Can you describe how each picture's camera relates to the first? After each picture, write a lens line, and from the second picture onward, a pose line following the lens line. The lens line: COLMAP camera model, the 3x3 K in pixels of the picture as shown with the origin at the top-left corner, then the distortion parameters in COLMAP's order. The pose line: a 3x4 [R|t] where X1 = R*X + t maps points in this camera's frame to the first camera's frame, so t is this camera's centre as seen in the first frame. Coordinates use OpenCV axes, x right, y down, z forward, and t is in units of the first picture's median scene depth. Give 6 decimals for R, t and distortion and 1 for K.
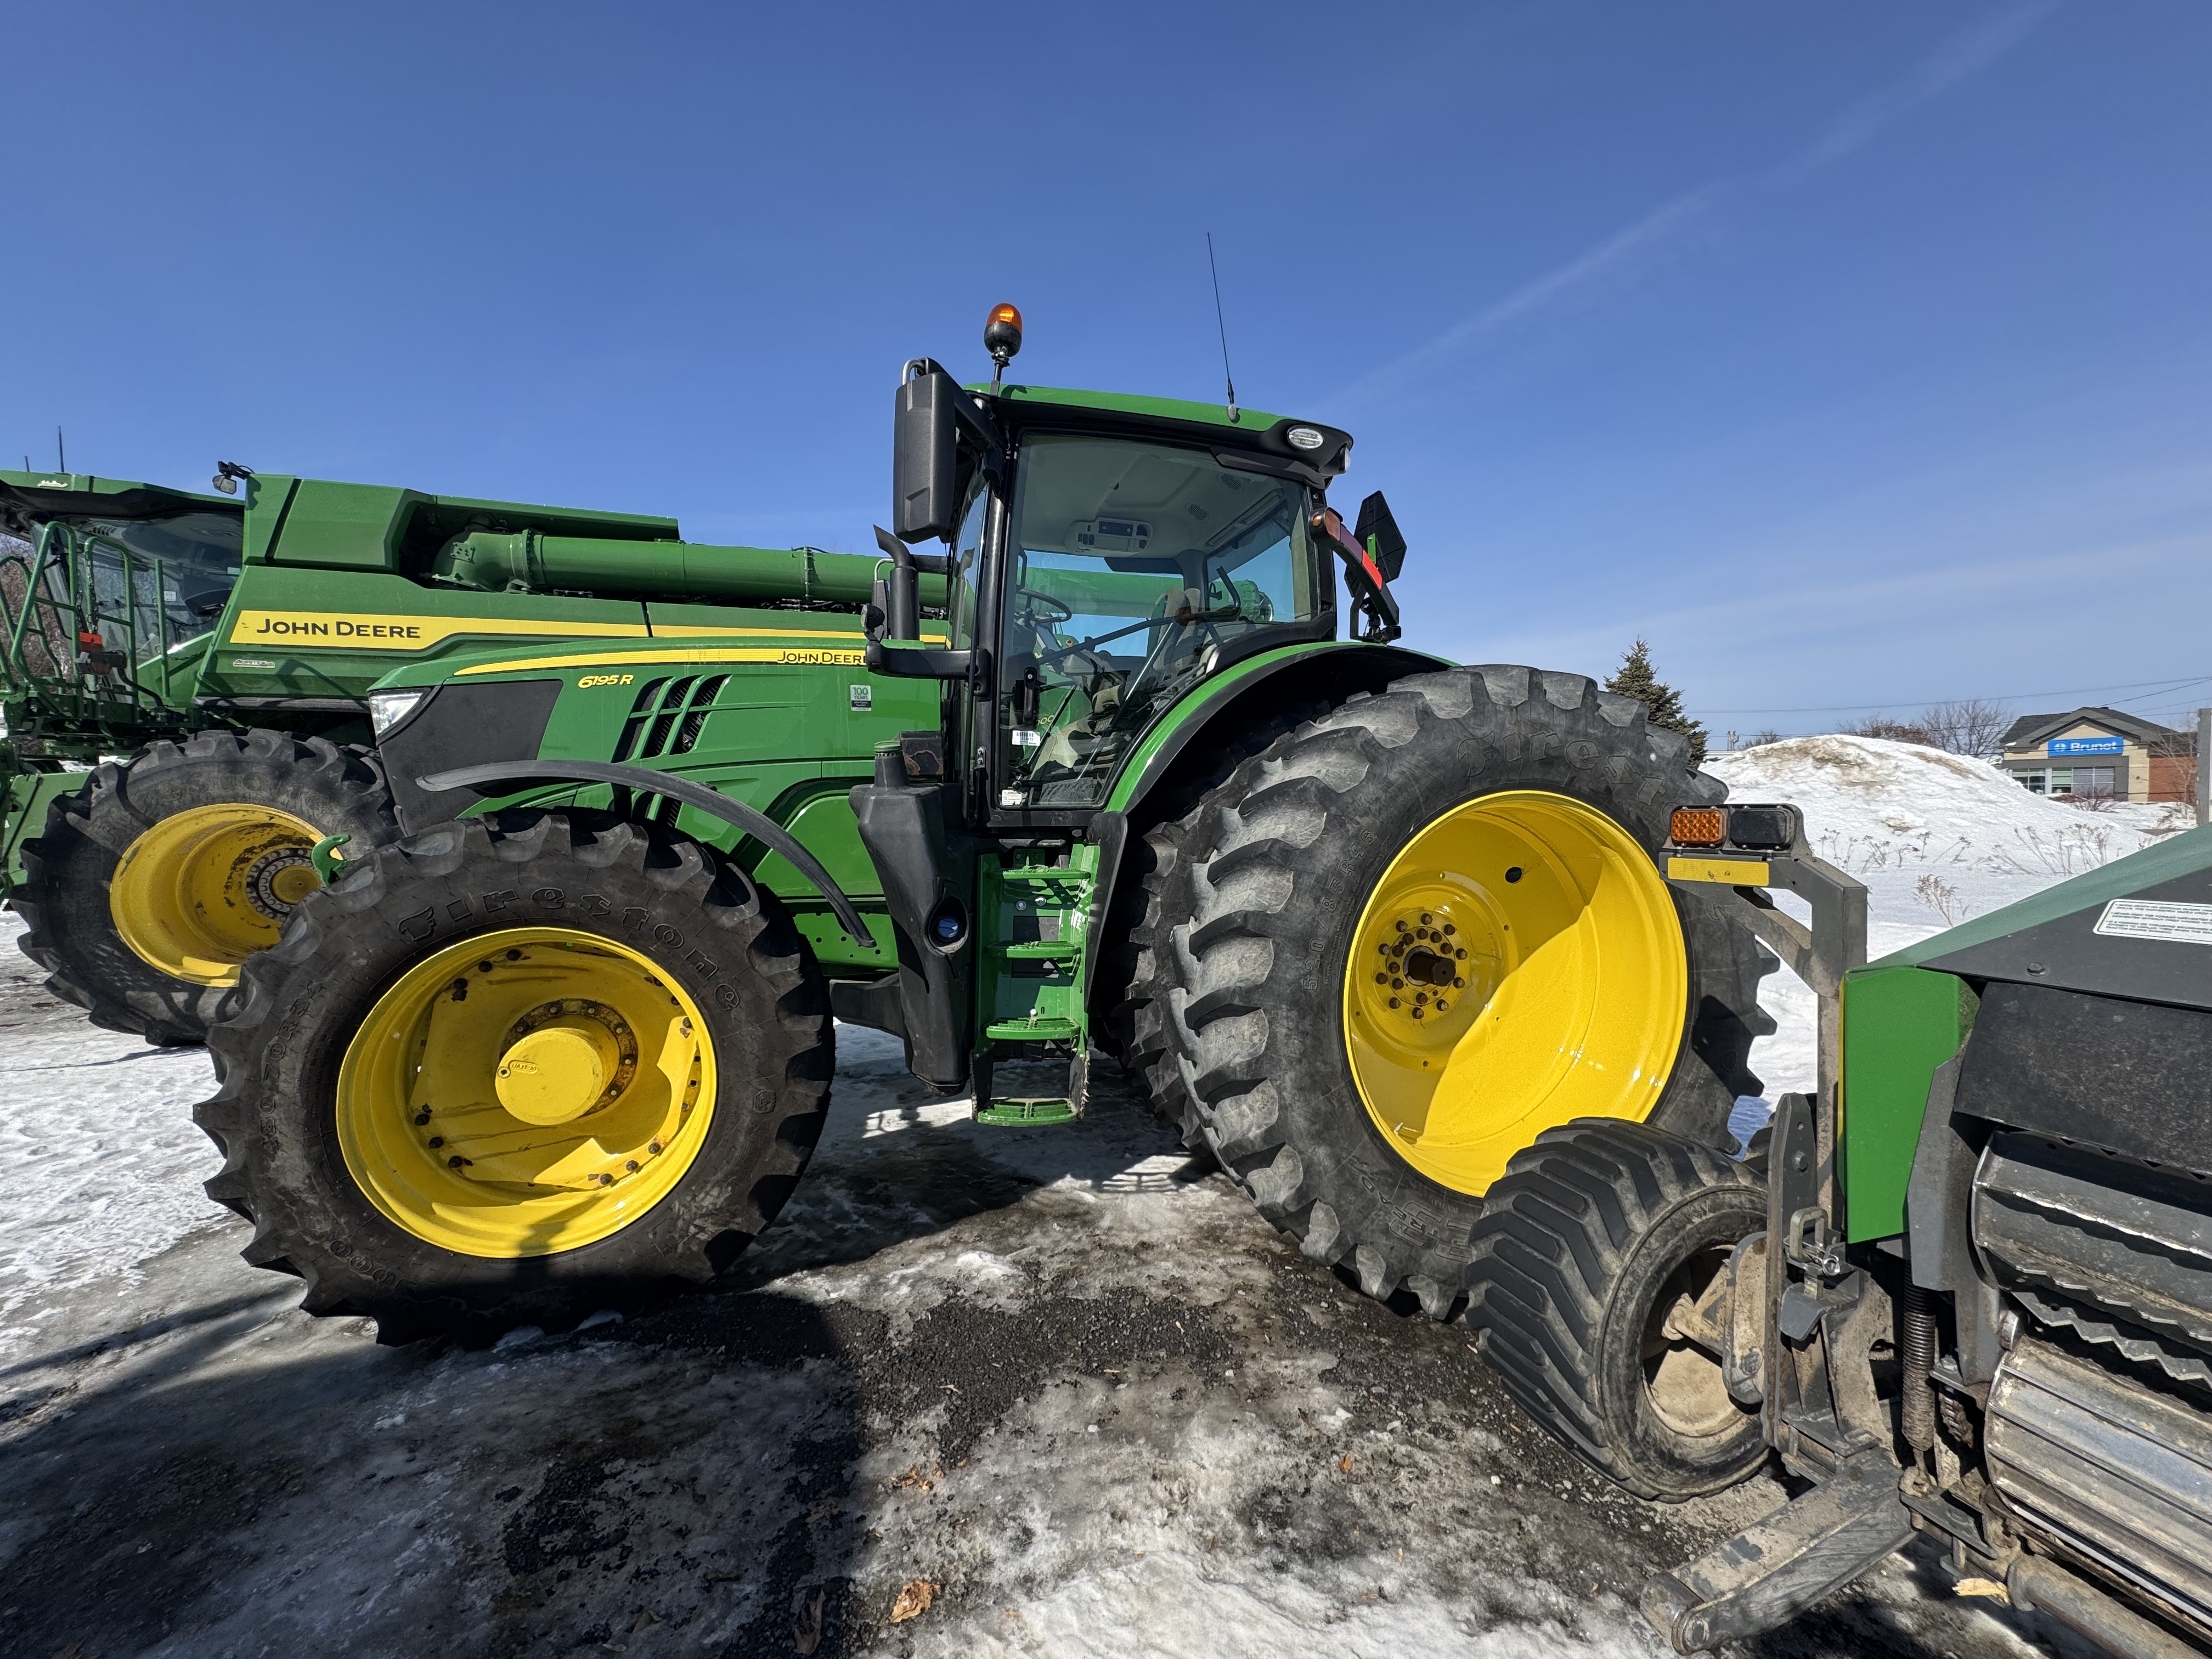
lens RADIAL K [[877.2, 0, 1104.9], [0, 877.2, 823.3], [0, 0, 1]] dist [-0.000533, 0.000275]
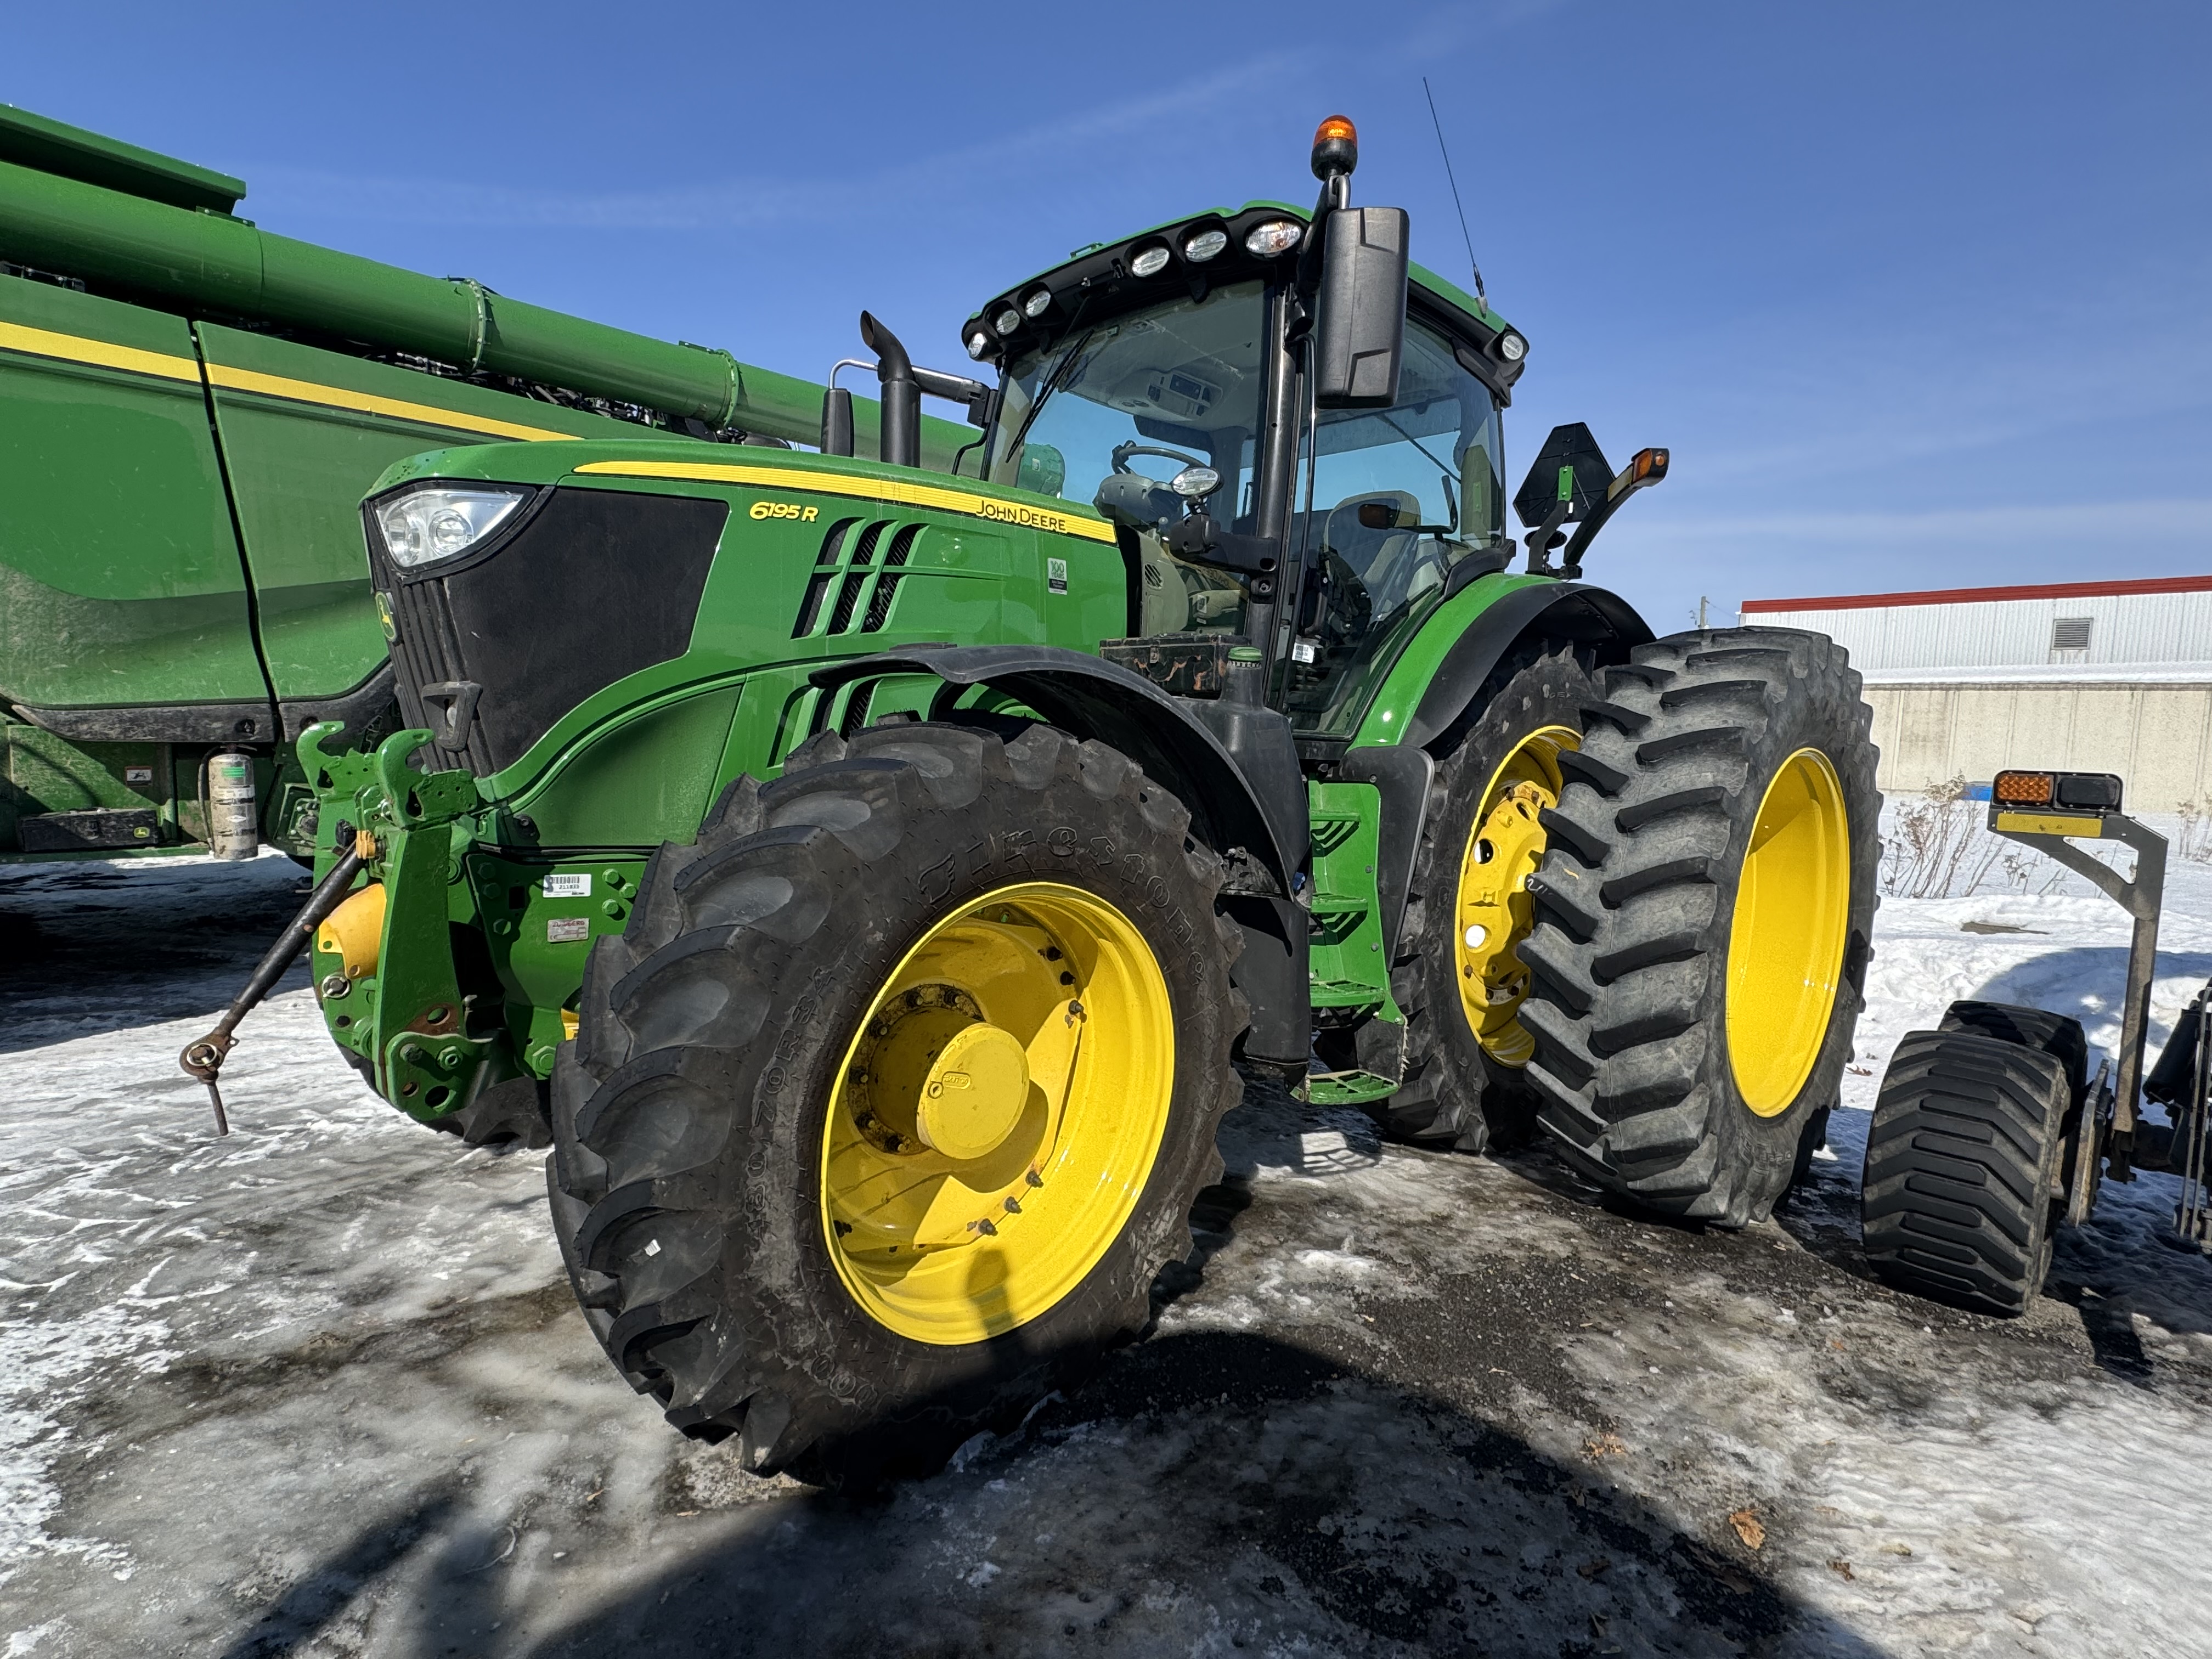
lens RADIAL K [[1135.2, 0, 1111.4], [0, 1135.2, 823.6], [0, 0, 1]] dist [0.000903, 0.001422]
pose [[0.883587, 0.012050, 0.468112, -0.971745], [-0.043547, 0.997451, 0.056522, 0.015178], [-0.466237, -0.070327, 0.881860, 0.151762]]
